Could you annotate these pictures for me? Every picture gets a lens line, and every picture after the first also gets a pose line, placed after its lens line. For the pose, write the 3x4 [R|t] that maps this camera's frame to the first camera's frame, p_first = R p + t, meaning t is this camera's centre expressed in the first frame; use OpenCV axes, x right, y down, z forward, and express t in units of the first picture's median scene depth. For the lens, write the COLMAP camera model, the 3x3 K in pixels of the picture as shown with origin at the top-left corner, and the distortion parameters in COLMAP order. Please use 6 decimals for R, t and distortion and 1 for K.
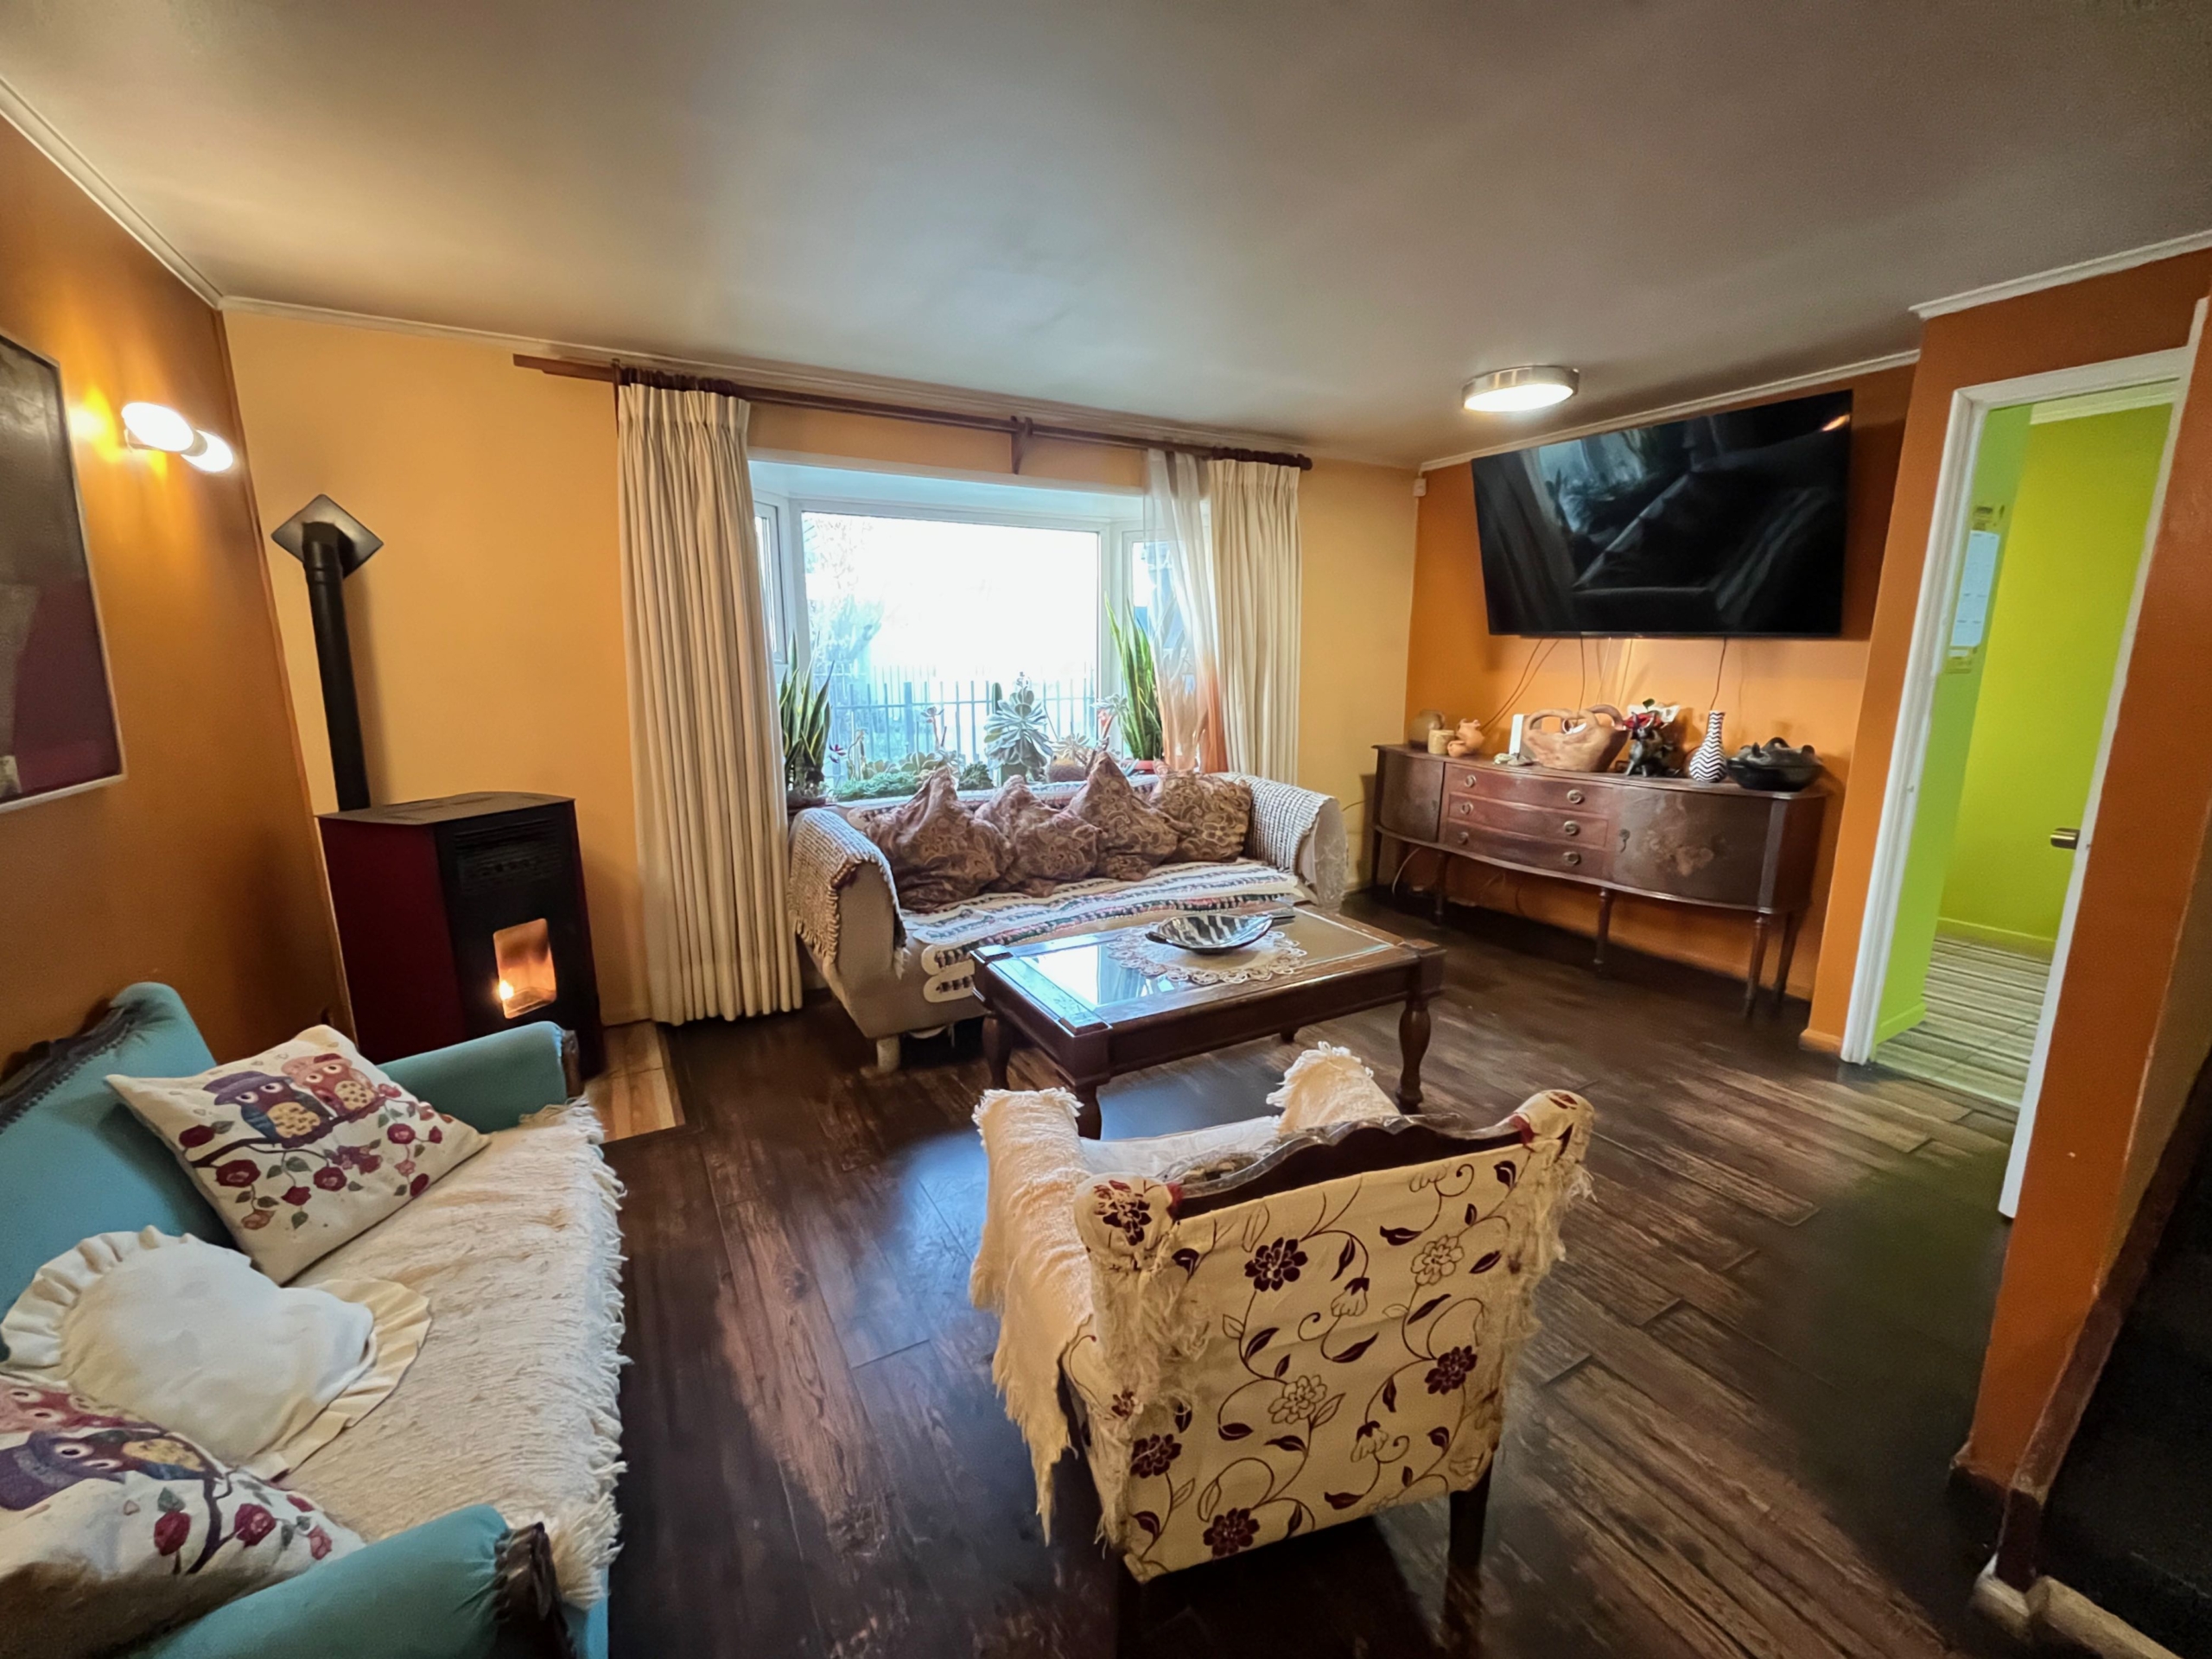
lens RADIAL K [[893.3, 0, 1101.5], [0, 893.3, 834.4], [0, 0, 1]] dist [-0.002892, -0.000102]
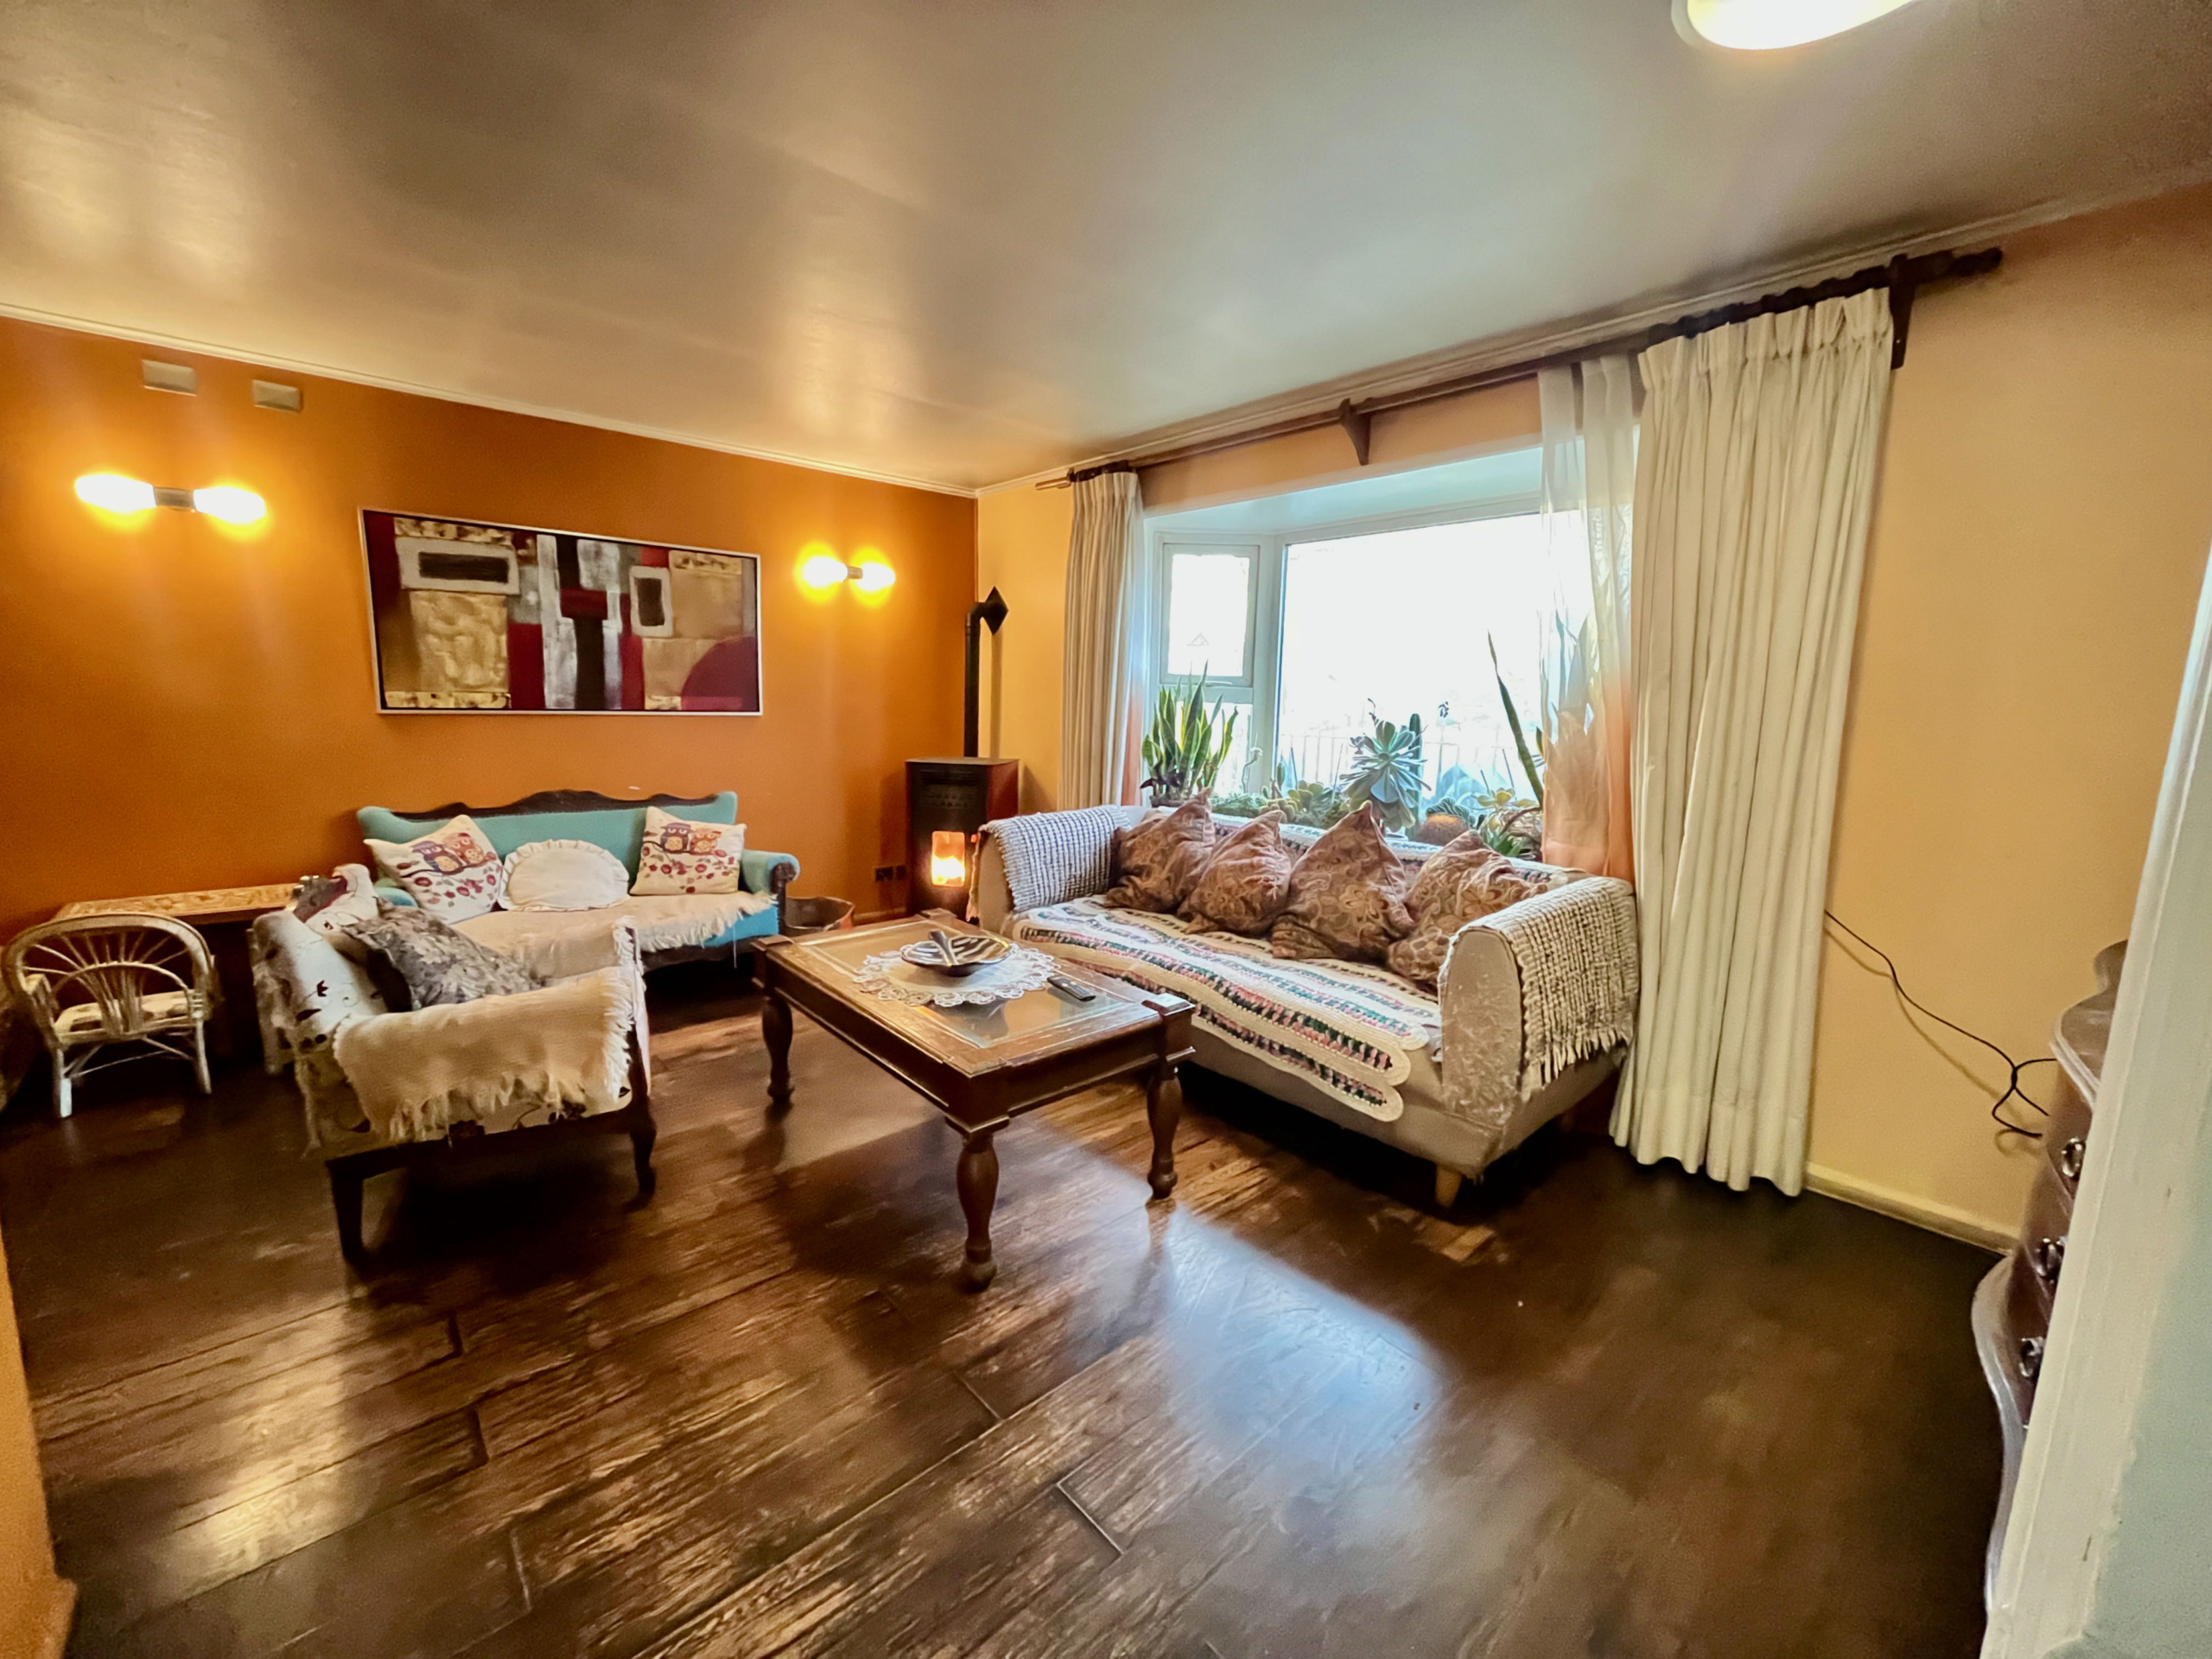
lens RADIAL K [[893.3, 0, 1101.5], [0, 893.3, 834.4], [0, 0, 1]] dist [-0.002892, -0.000102]
pose [[0.212213, 0.161735, -0.963747, 1.147634], [-0.219319, 0.968933, 0.114313, -0.167810], [0.952295, 0.187109, 0.241092, 0.985603]]
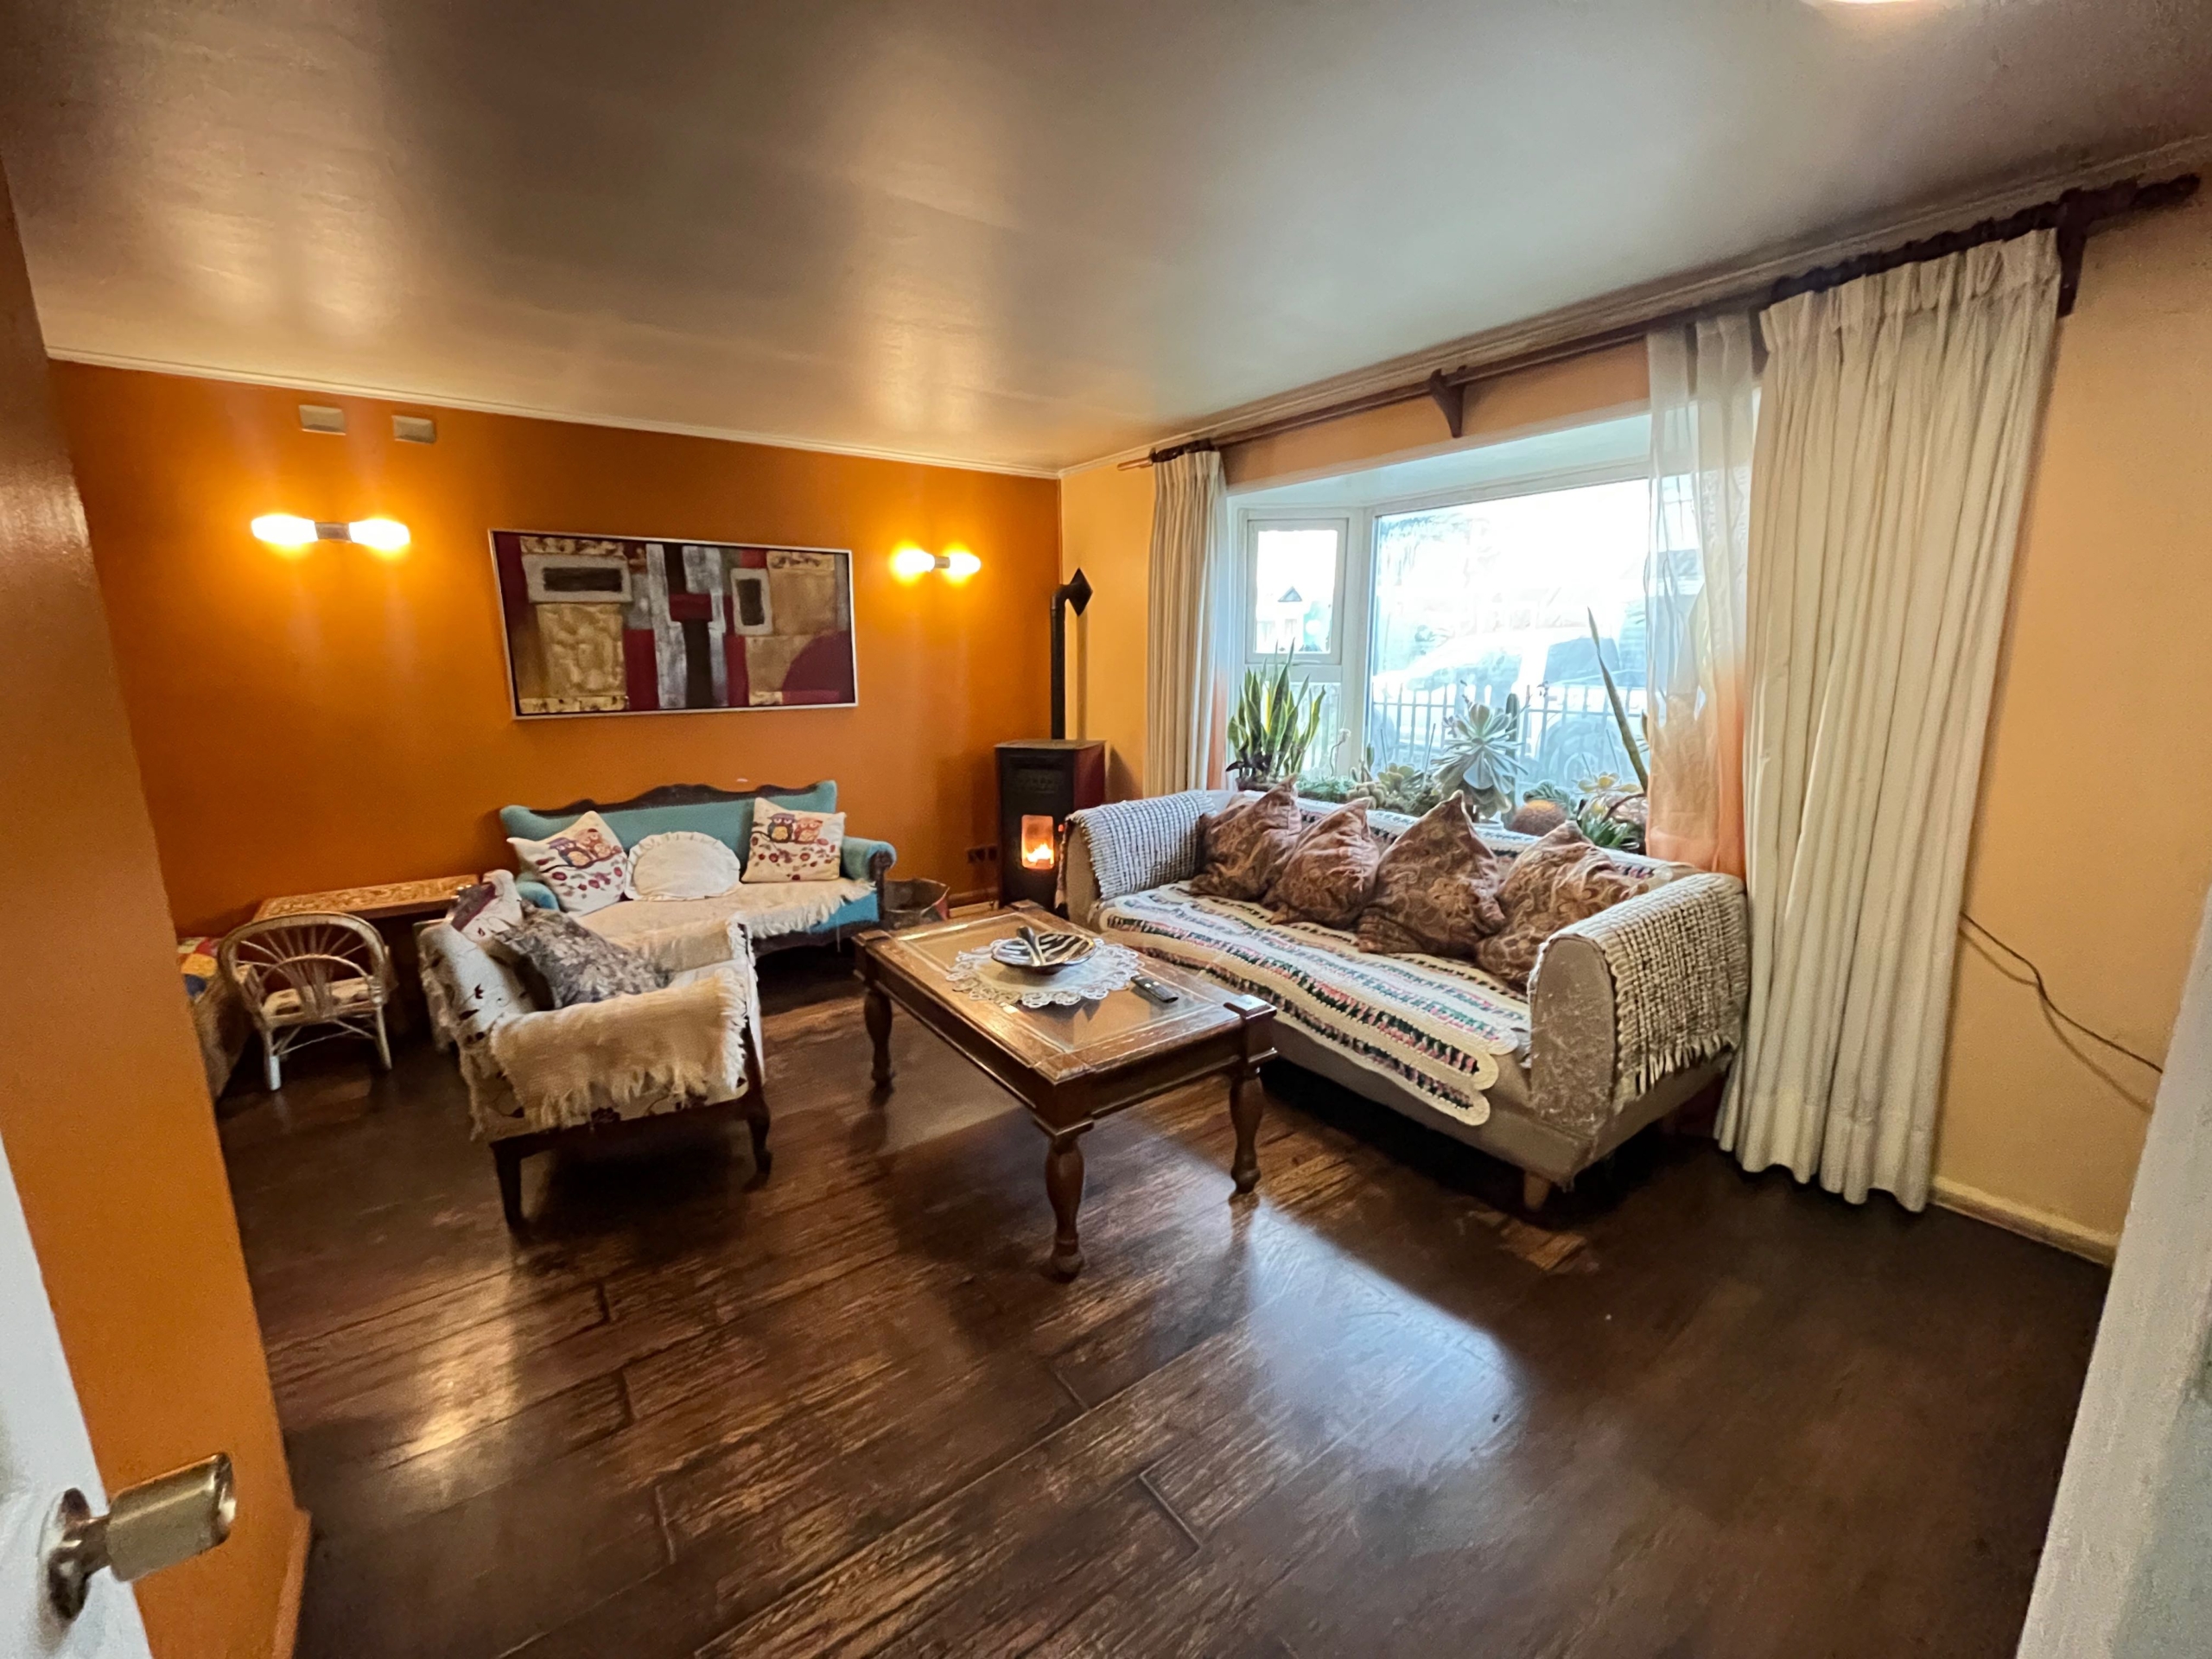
lens RADIAL K [[893.3, 0, 1101.5], [0, 893.3, 834.4], [0, 0, 1]] dist [-0.002892, -0.000102]
pose [[0.114057, 0.204862, -0.972123, 1.156054], [-0.192194, 0.964573, 0.180722, -0.221379], [0.974706, 0.166224, 0.149389, 0.985623]]
